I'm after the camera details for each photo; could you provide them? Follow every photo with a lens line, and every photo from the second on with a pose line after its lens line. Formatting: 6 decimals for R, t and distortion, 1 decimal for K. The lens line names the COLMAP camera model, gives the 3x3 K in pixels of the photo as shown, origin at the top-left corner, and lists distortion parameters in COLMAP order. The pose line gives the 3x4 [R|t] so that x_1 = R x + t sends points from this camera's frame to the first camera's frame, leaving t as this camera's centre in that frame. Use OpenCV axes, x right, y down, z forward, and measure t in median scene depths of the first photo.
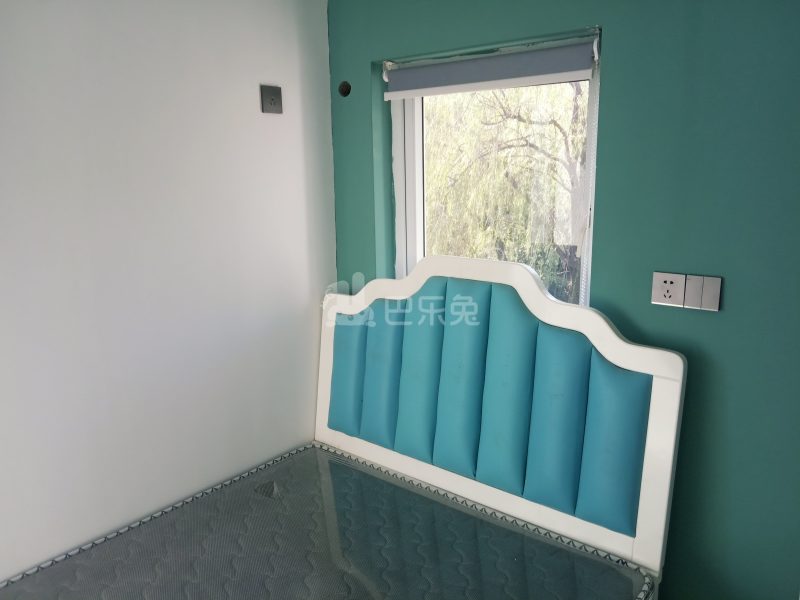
lens RADIAL K [[626.4, 0, 397.6], [0, 626.4, 297.2], [0, 0, 1]] dist [0.024771, -0.046402]
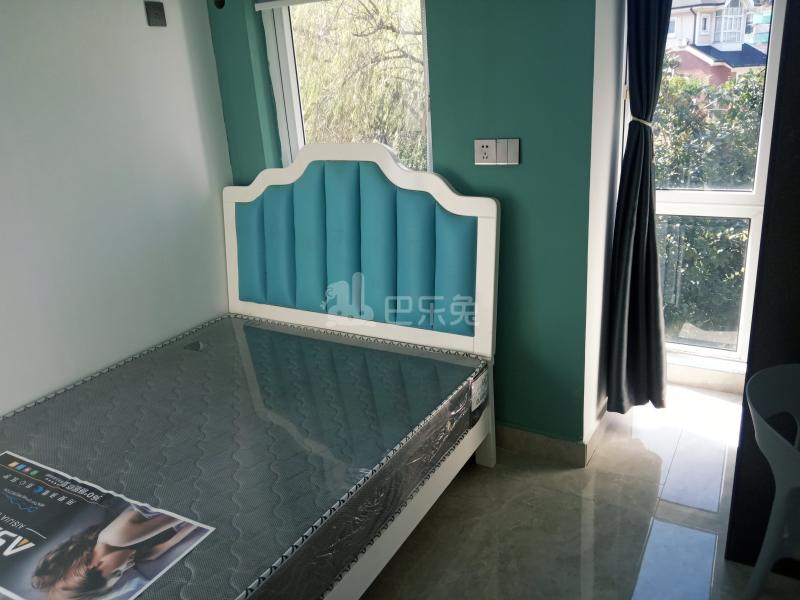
lens RADIAL K [[626.4, 0, 402.3], [0, 626.4, 306.0], [0, 0, 1]] dist [0.024771, -0.046402]
pose [[0.983640, -0.099805, 0.149972, 0.016782], [0.079561, 0.987591, 0.135407, 0.094475], [-0.161625, -0.121260, 0.979374, -0.265134]]
